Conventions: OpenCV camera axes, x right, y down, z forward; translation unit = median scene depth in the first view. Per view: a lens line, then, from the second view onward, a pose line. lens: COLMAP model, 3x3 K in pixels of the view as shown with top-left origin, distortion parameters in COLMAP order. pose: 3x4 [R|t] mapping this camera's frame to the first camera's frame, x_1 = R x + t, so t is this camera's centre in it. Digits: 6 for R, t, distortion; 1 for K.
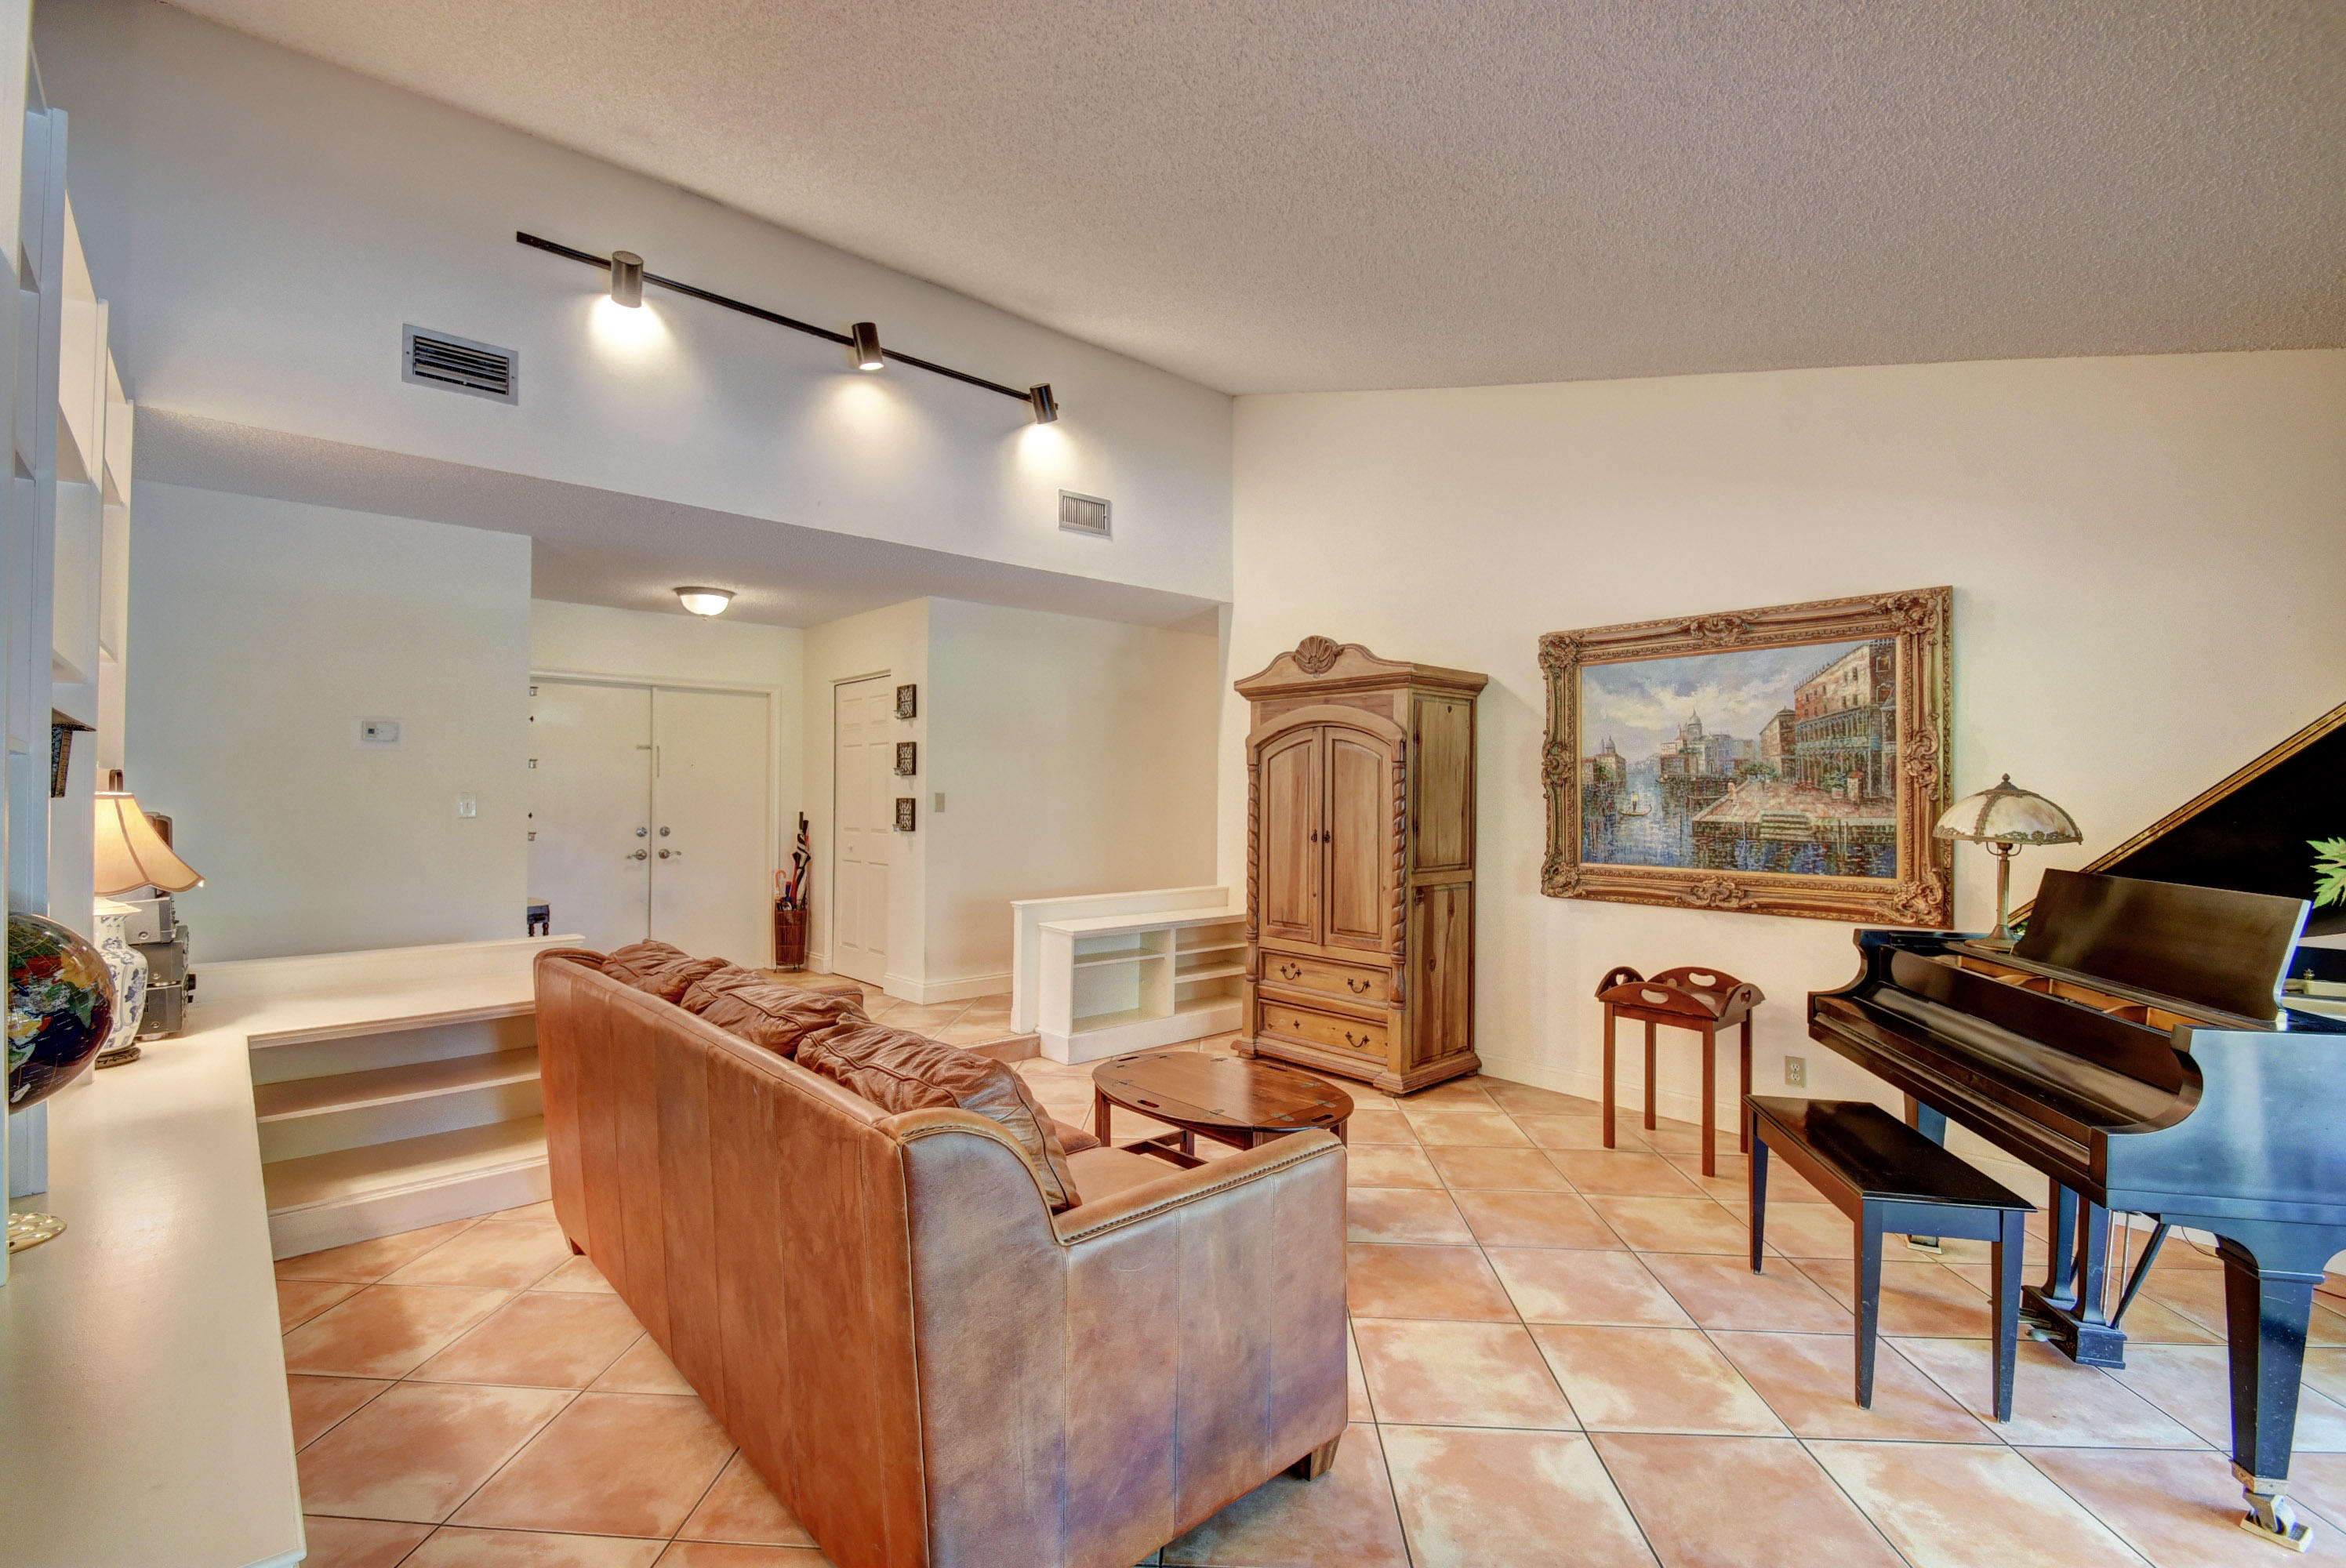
lens RADIAL K [[1032.4, 0, 1164.0], [0, 1032.4, 787.6], [0, 0, 1]] dist [0.001415, -0.008825]
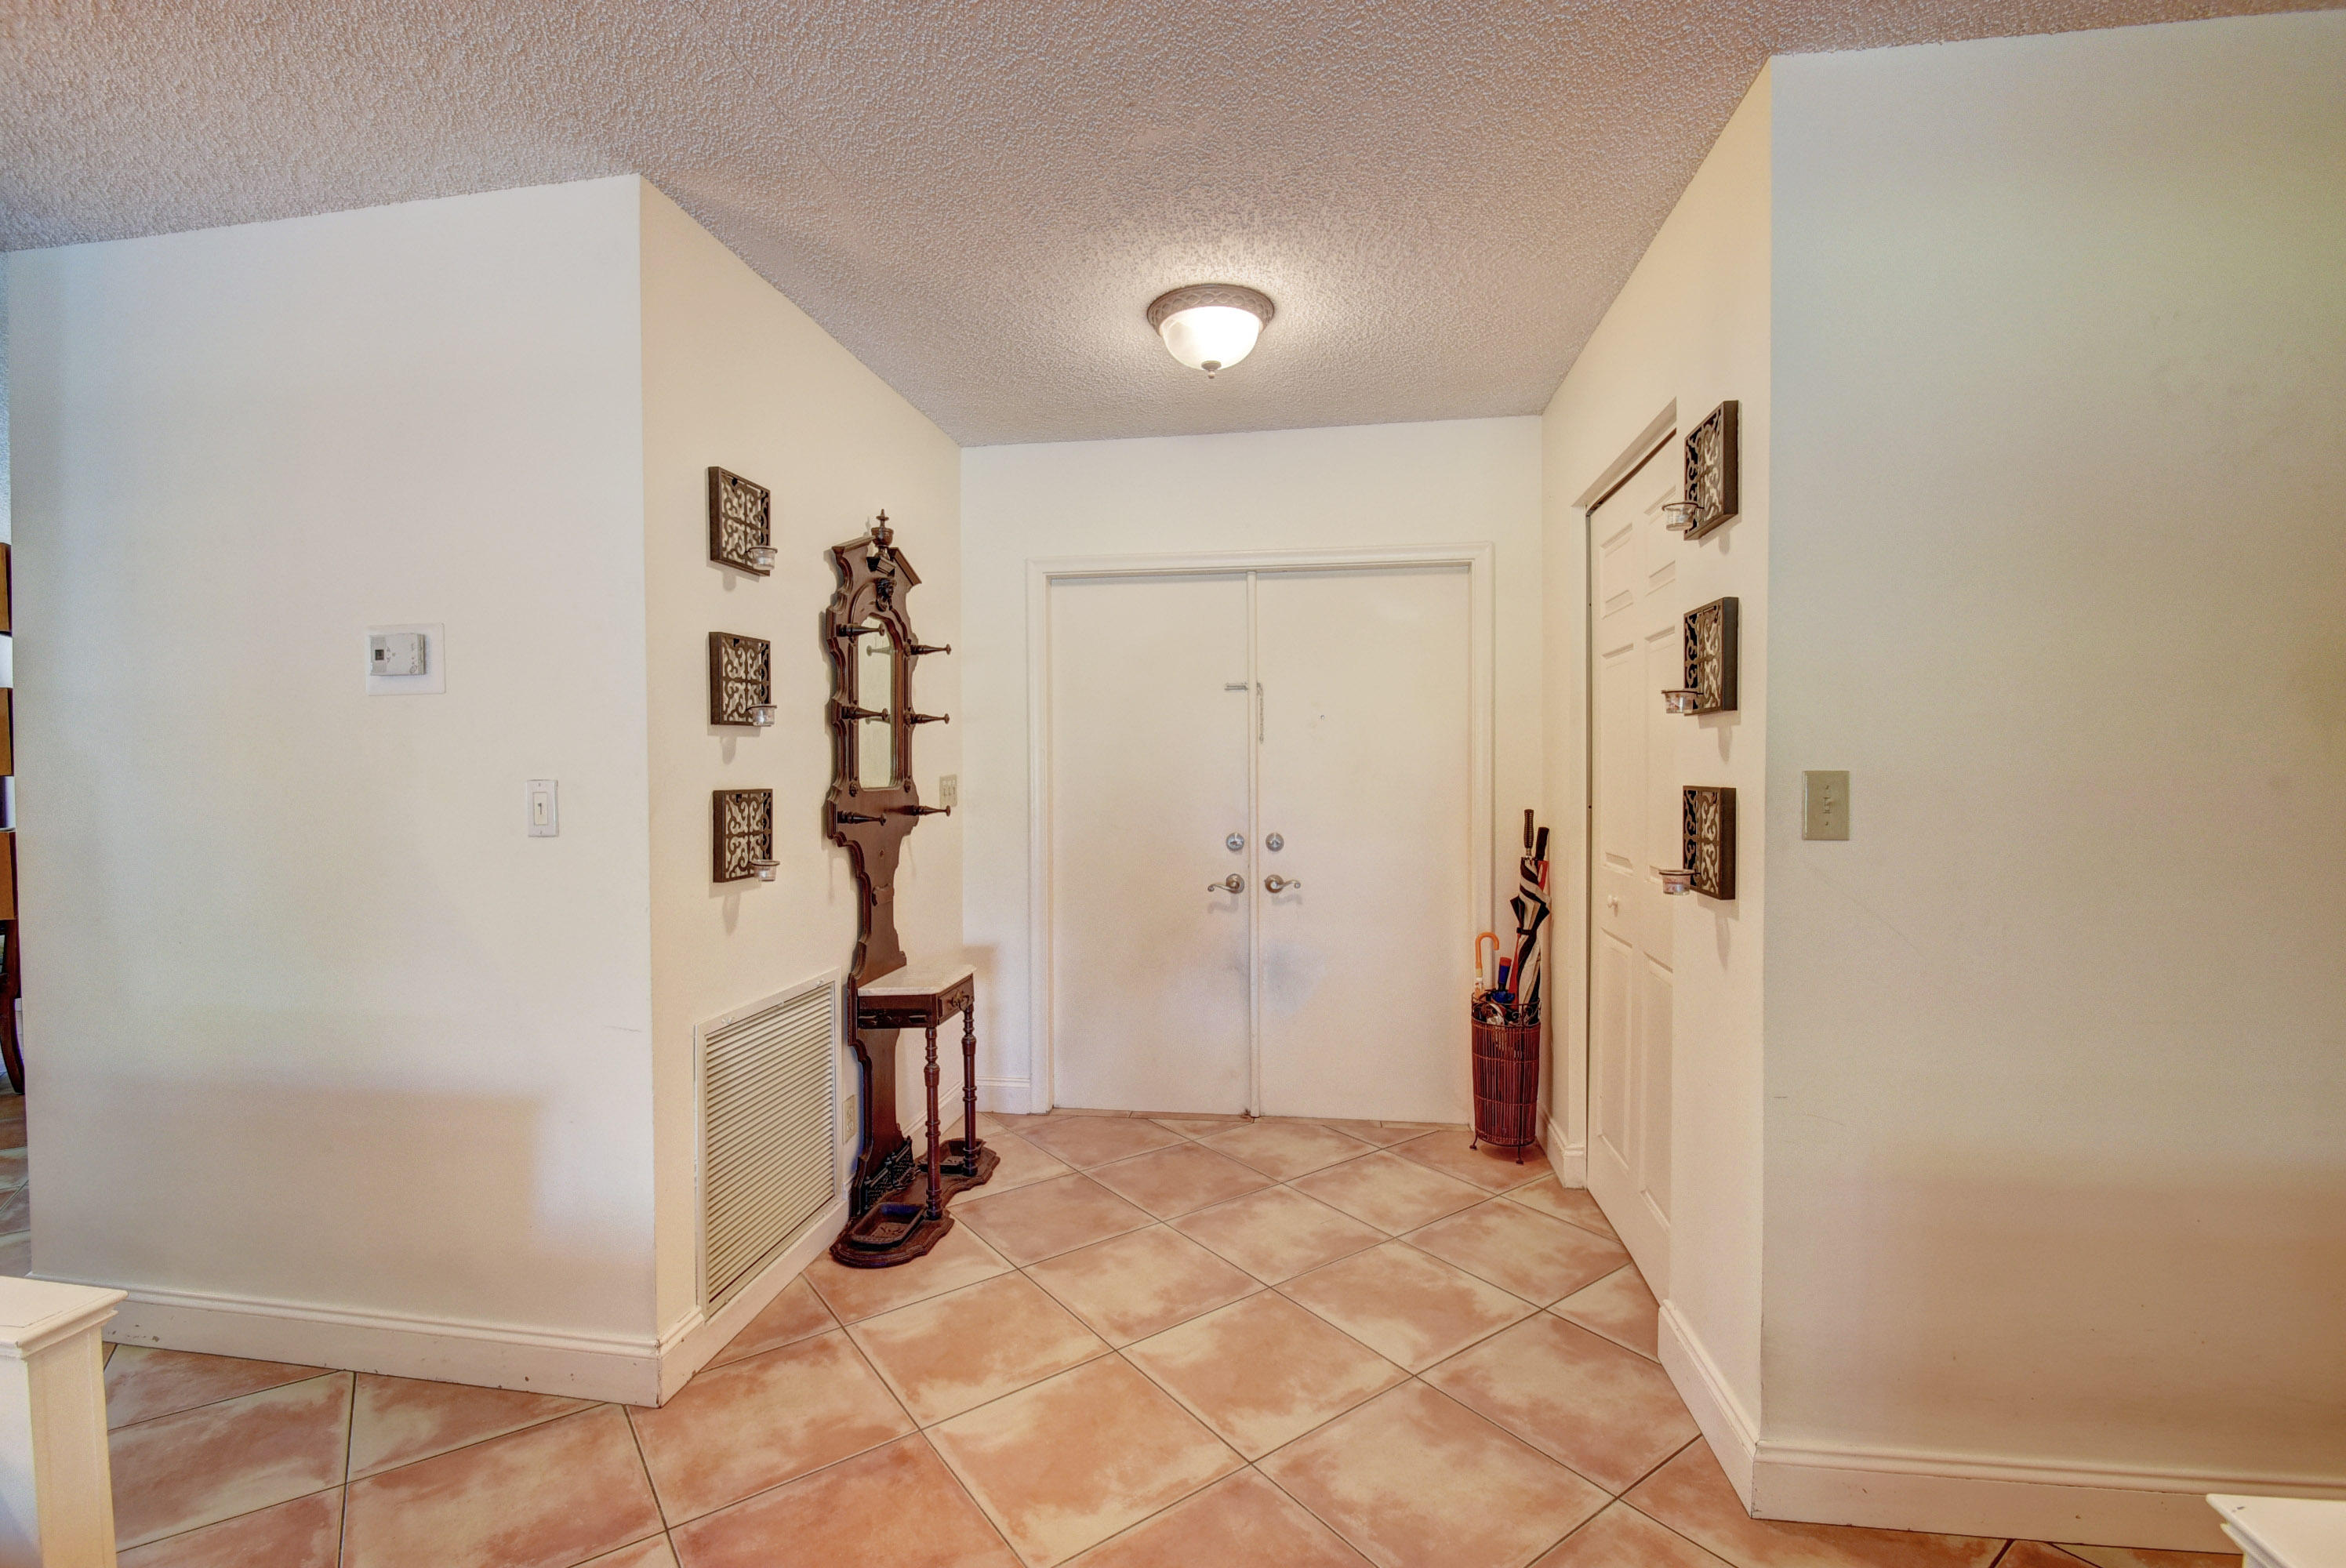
lens RADIAL K [[1032.4, 0, 1164.0], [0, 1032.4, 787.6], [0, 0, 1]] dist [0.001415, -0.008825]
pose [[0.631720, 0.009810, -0.775134, -0.104515], [0.013867, 0.999617, 0.023953, 0.000489], [0.775072, -0.025880, 0.631342, 0.625167]]
